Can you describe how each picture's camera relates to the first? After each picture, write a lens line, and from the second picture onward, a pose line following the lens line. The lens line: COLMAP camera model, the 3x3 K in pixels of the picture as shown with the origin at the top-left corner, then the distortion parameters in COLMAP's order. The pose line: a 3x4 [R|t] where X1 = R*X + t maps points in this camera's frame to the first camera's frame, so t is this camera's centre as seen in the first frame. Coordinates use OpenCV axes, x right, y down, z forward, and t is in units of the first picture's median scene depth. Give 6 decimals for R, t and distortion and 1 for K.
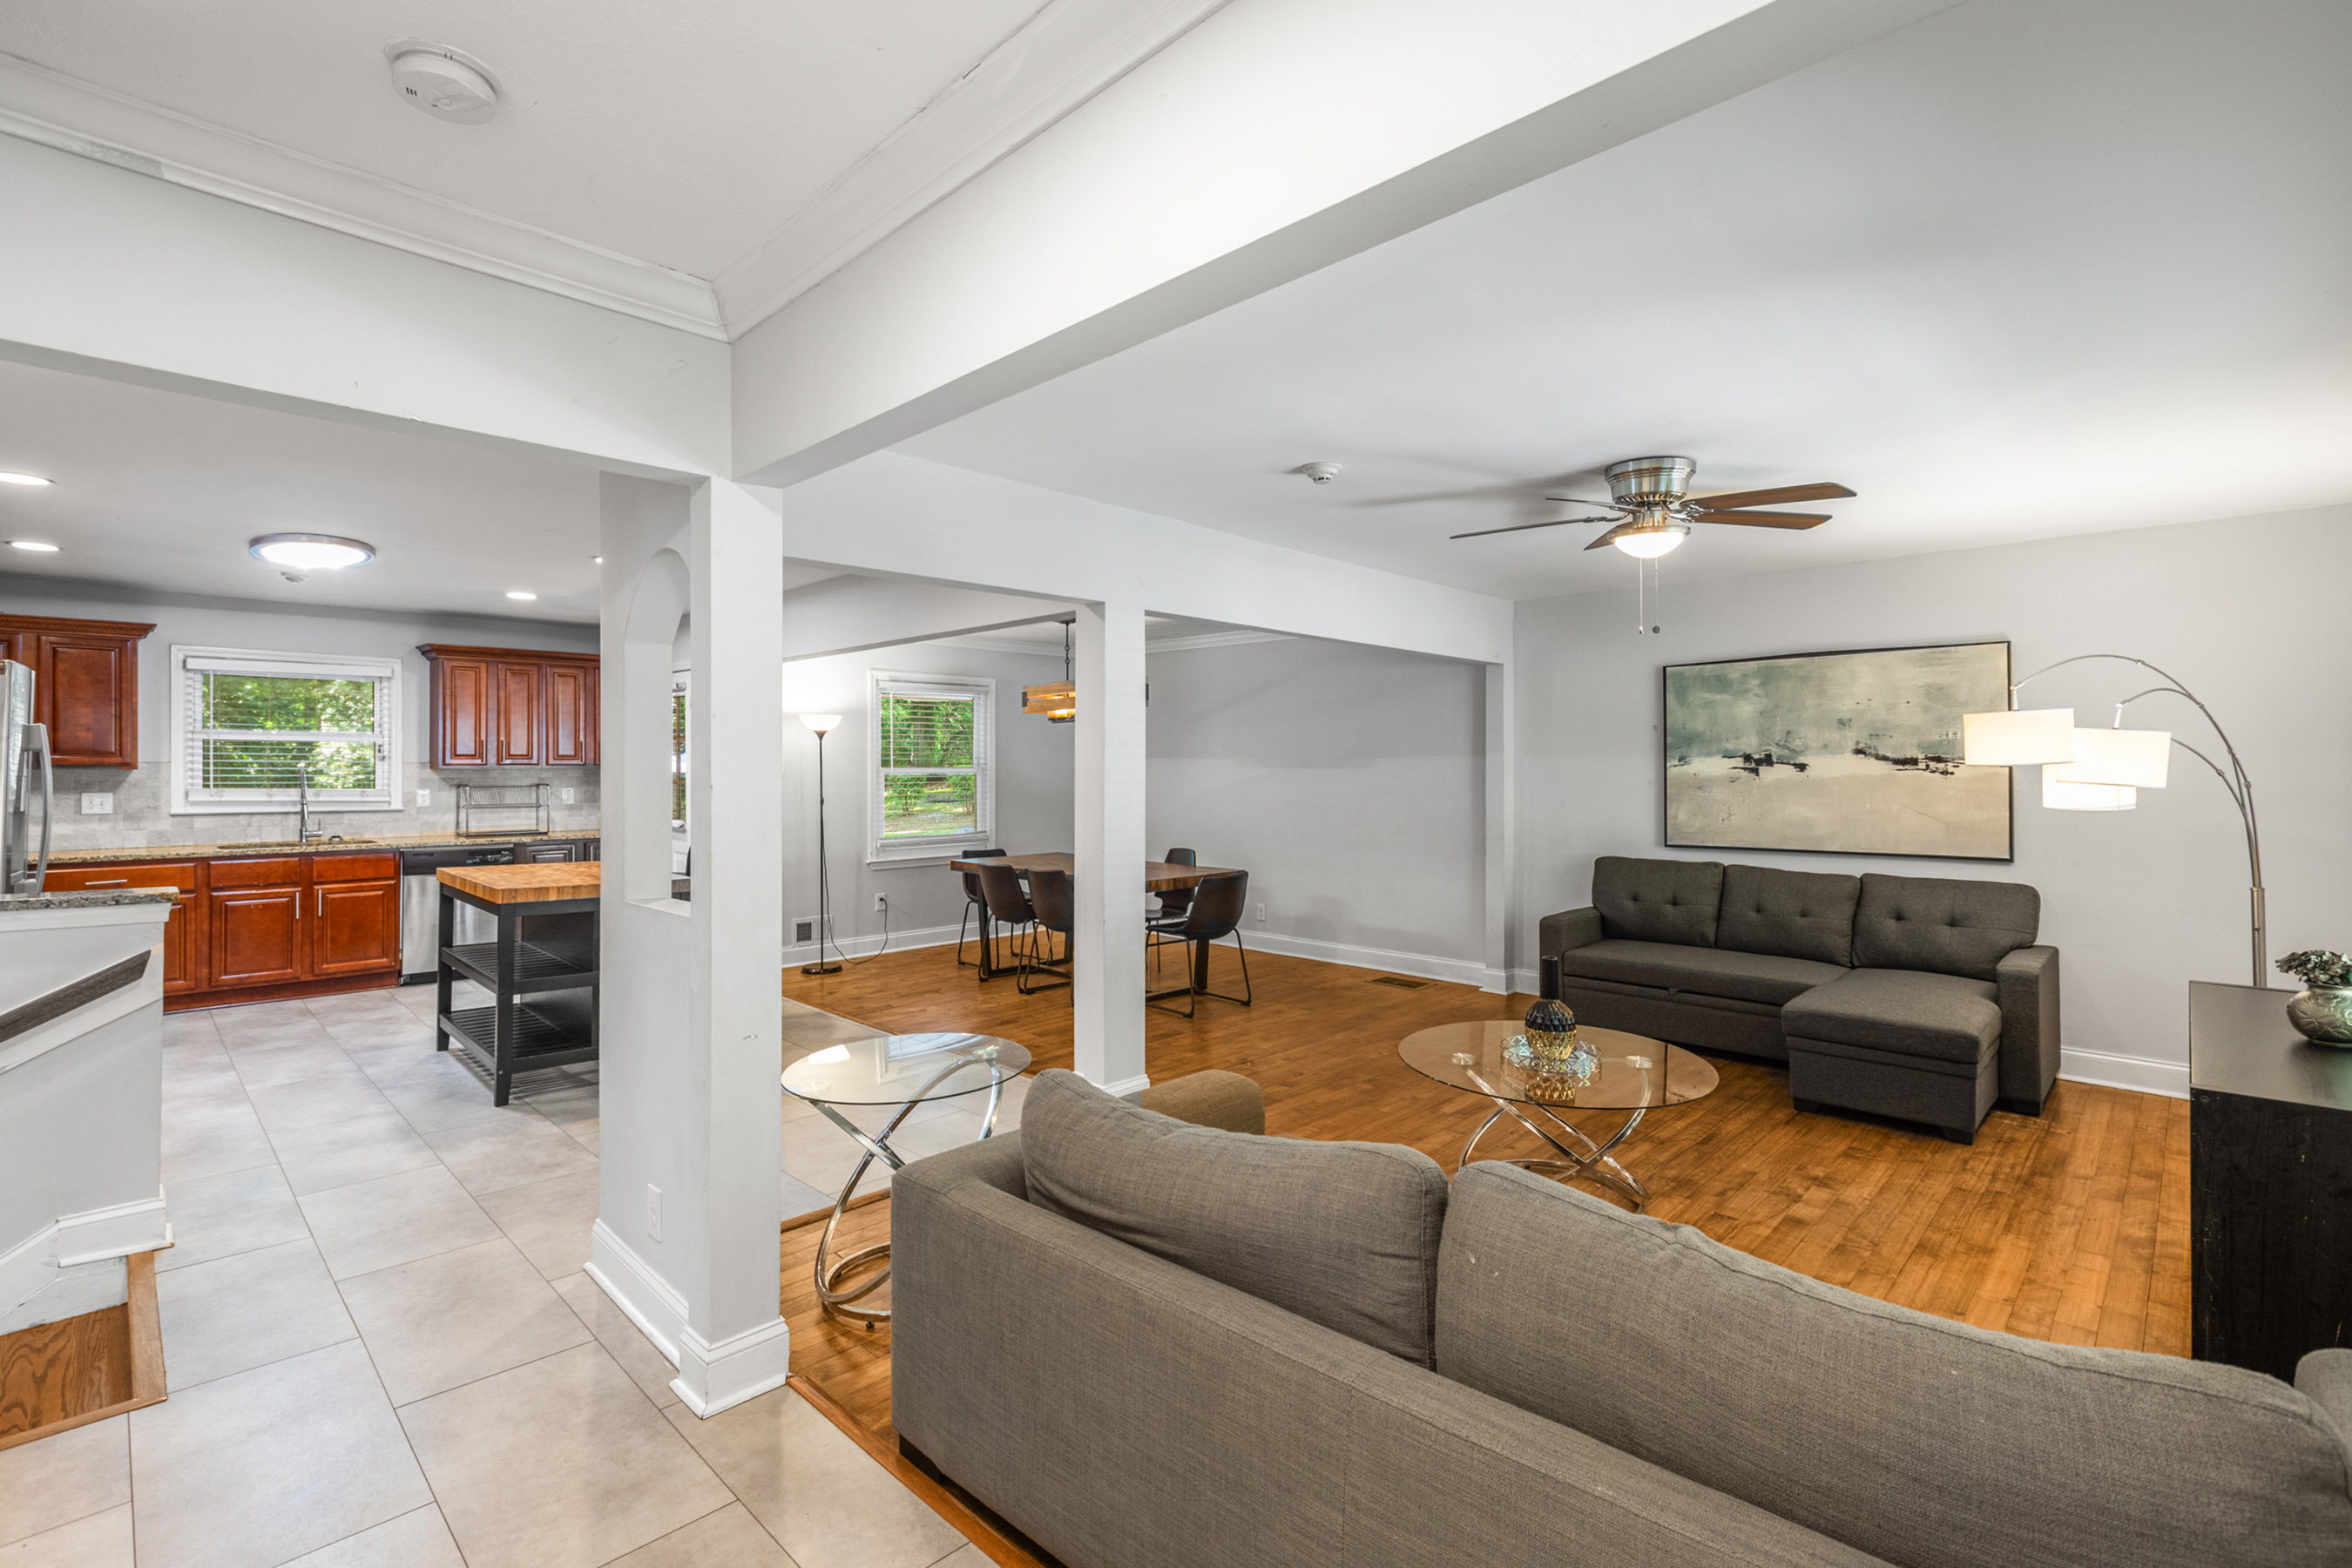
lens RADIAL K [[1051.3, 0, 1185.4], [0, 1051.3, 774.8], [0, 0, 1]] dist [-0.001180, -0.000113]
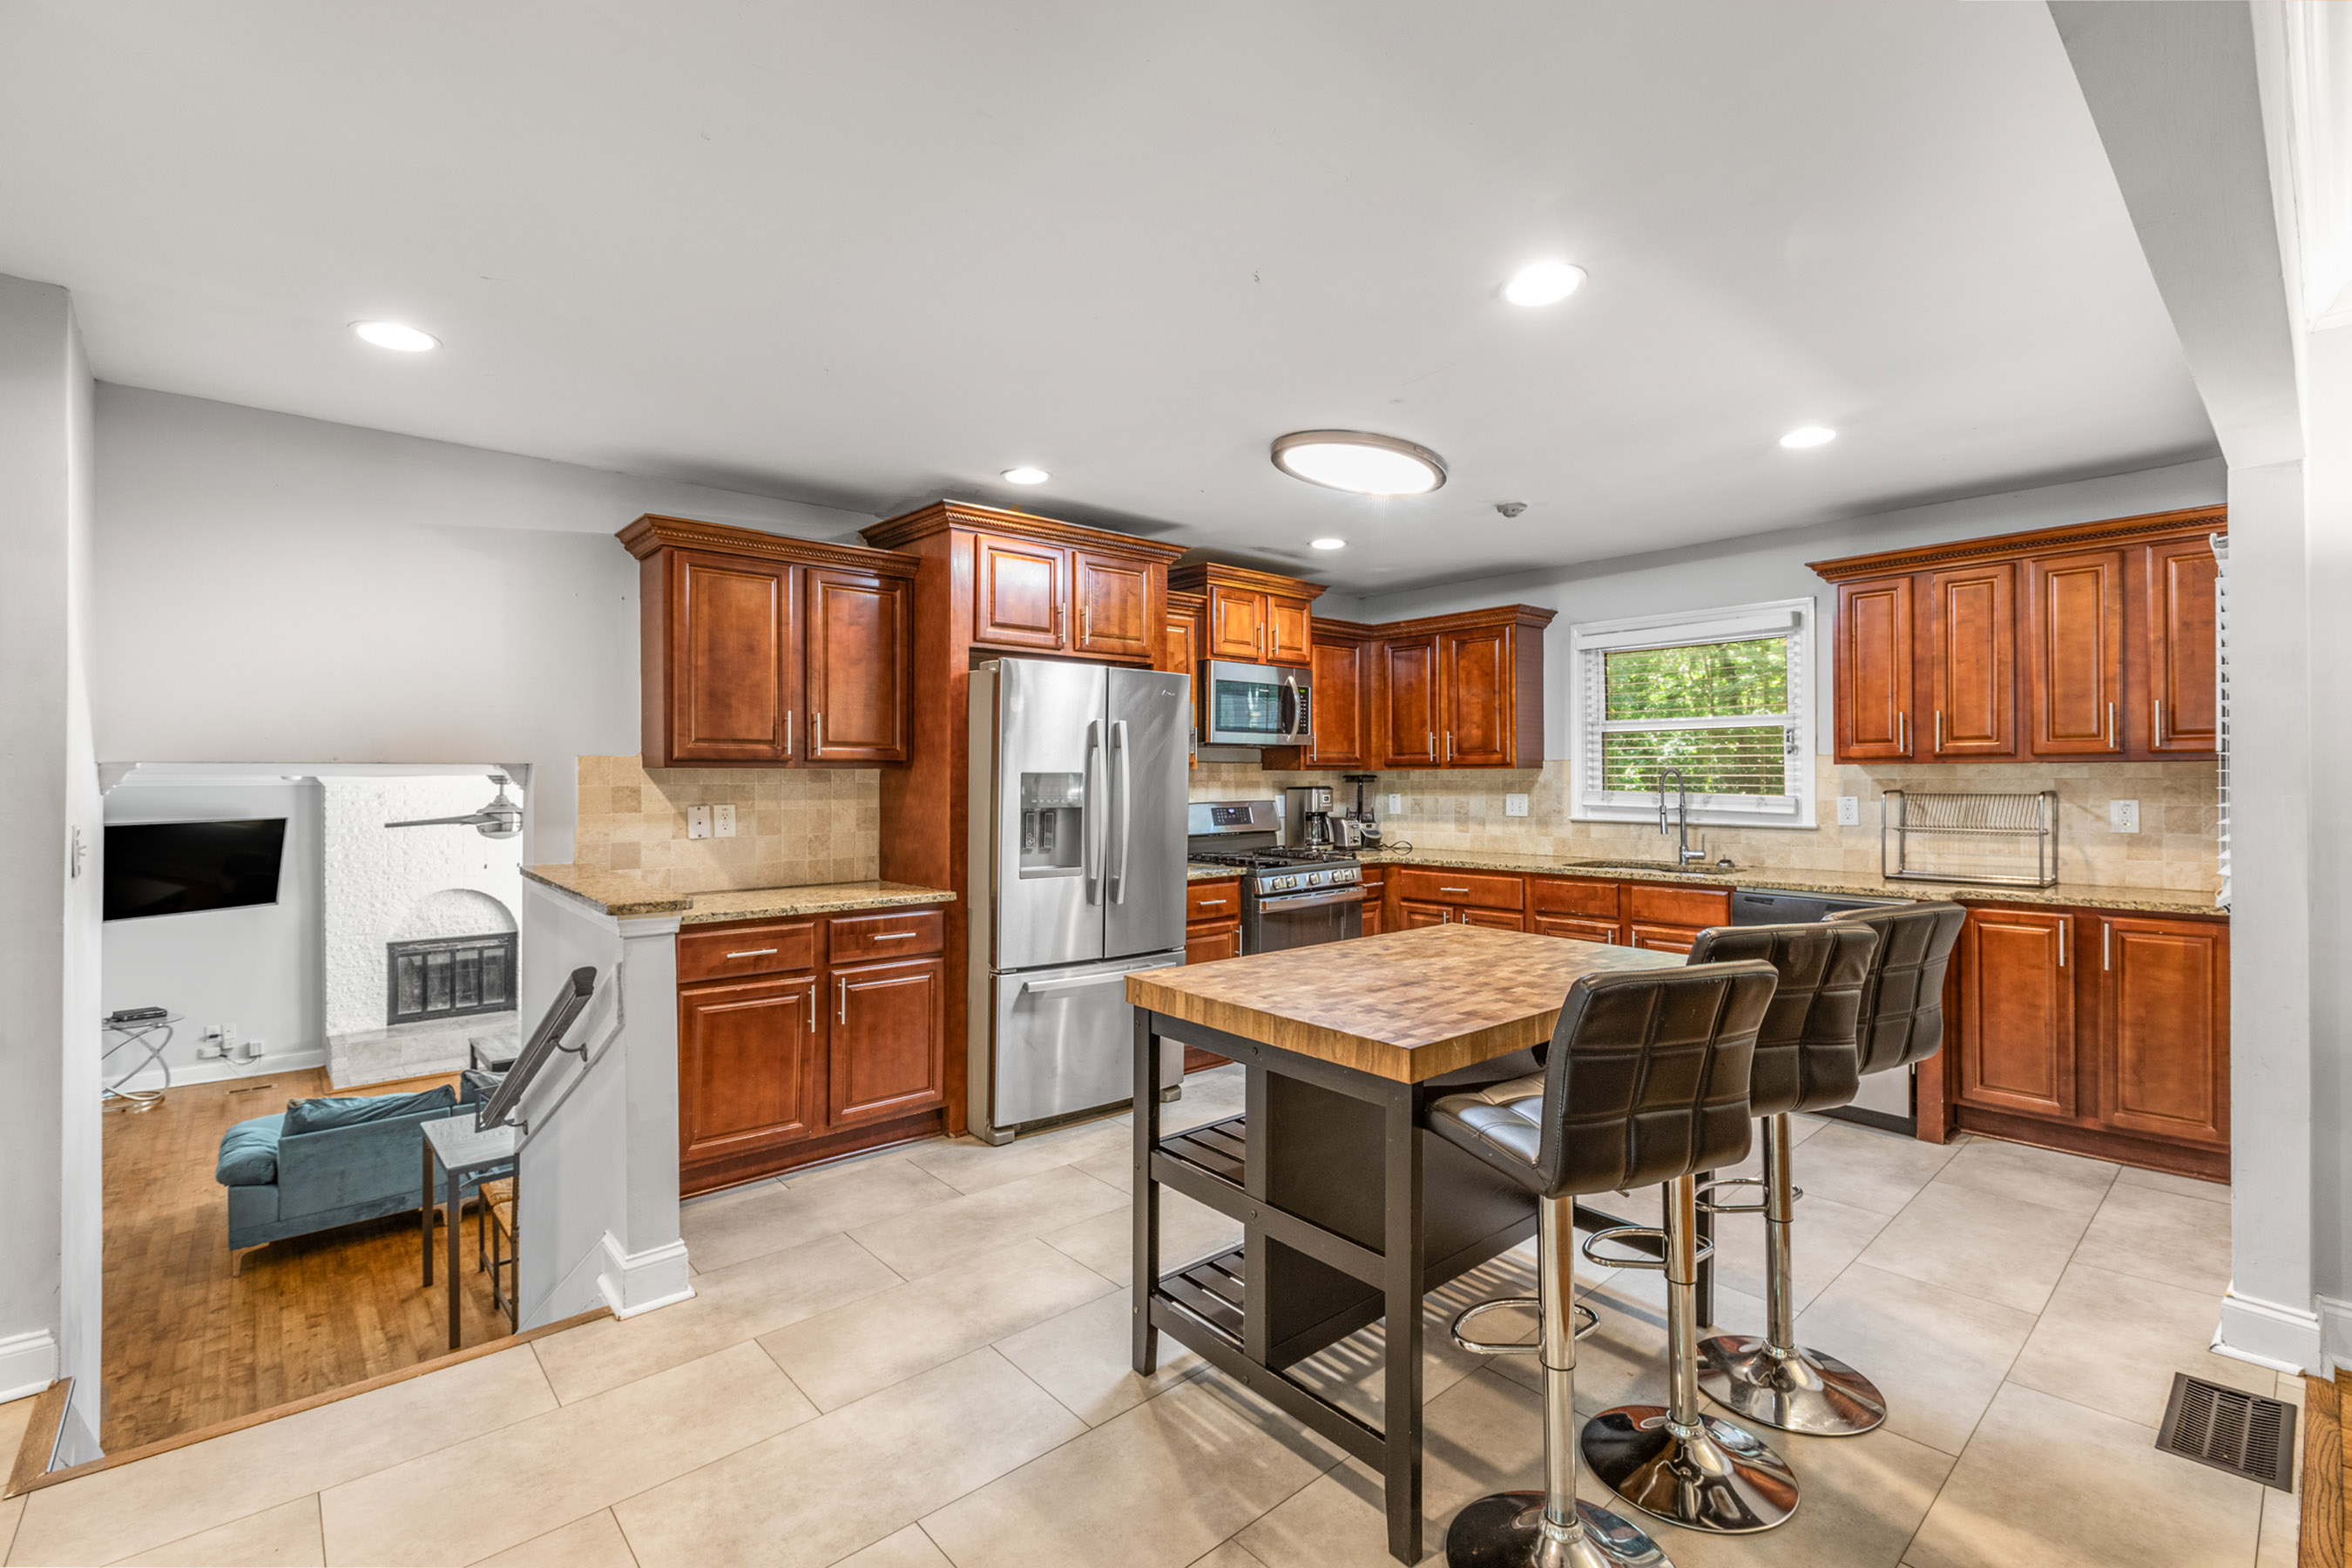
lens RADIAL K [[1051.3, 0, 1172.3], [0, 1051.3, 775.6], [0, 0, 1]] dist [-0.001180, -0.000113]
pose [[-0.084746, -0.004331, -0.996393, -0.081575], [-0.002713, 0.999988, -0.004116, 0.005832], [0.996399, 0.002354, -0.084757, 0.791931]]
